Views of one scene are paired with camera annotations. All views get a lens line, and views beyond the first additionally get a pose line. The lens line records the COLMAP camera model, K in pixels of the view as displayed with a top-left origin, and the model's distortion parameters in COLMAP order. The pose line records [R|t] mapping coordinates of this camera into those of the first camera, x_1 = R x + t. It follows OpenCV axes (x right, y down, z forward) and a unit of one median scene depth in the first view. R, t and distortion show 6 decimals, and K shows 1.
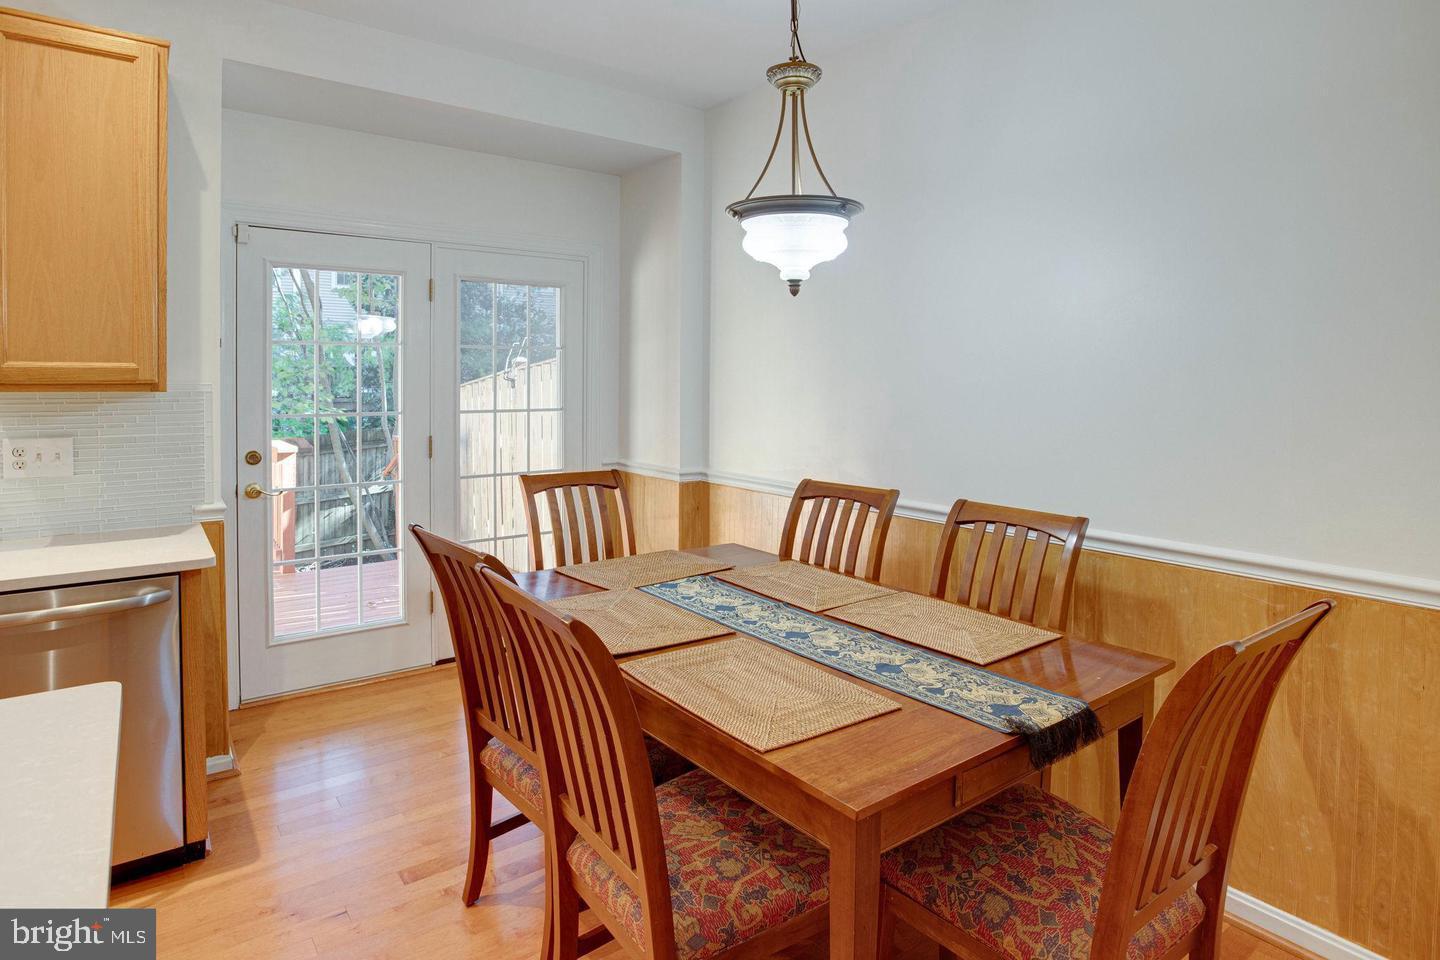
lens RADIAL K [[803.4, 0, 678.8], [0, 803.4, 395.4], [0, 0, 1]] dist [-0.049992, 0.020581]
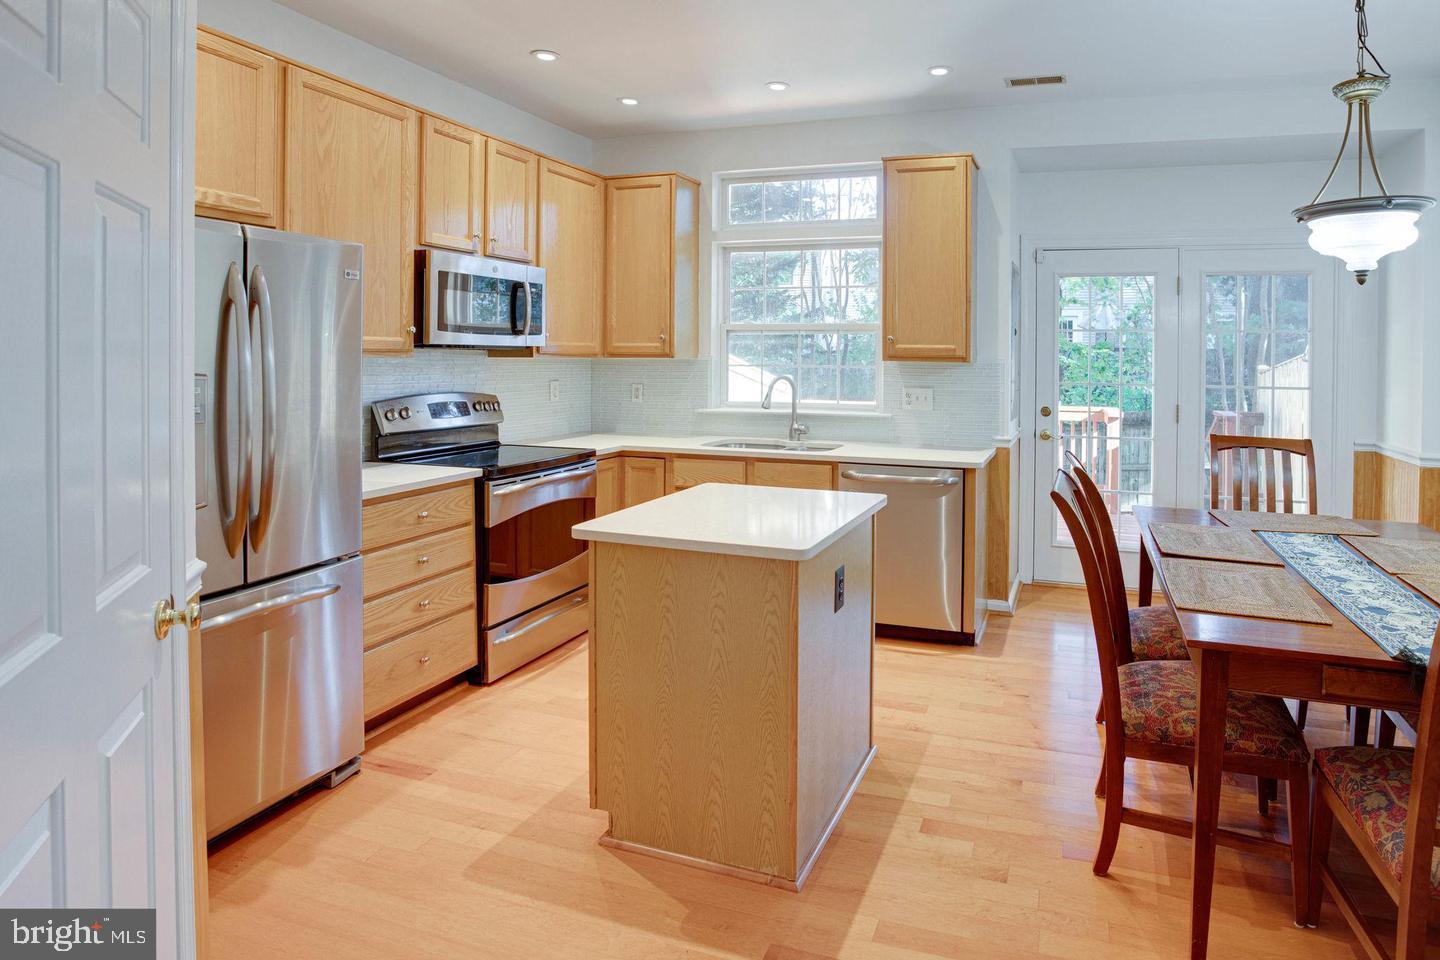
lens RADIAL K [[811.4, 0, 725.9], [0, 811.4, 366.3], [0, 0, 1]] dist [-0.050202, 0.021900]
pose [[0.486111, 0.018519, -0.873701, 0.600355], [-0.030987, 0.999512, 0.003945, 0.012473], [0.873348, 0.025156, 0.486447, -0.284806]]
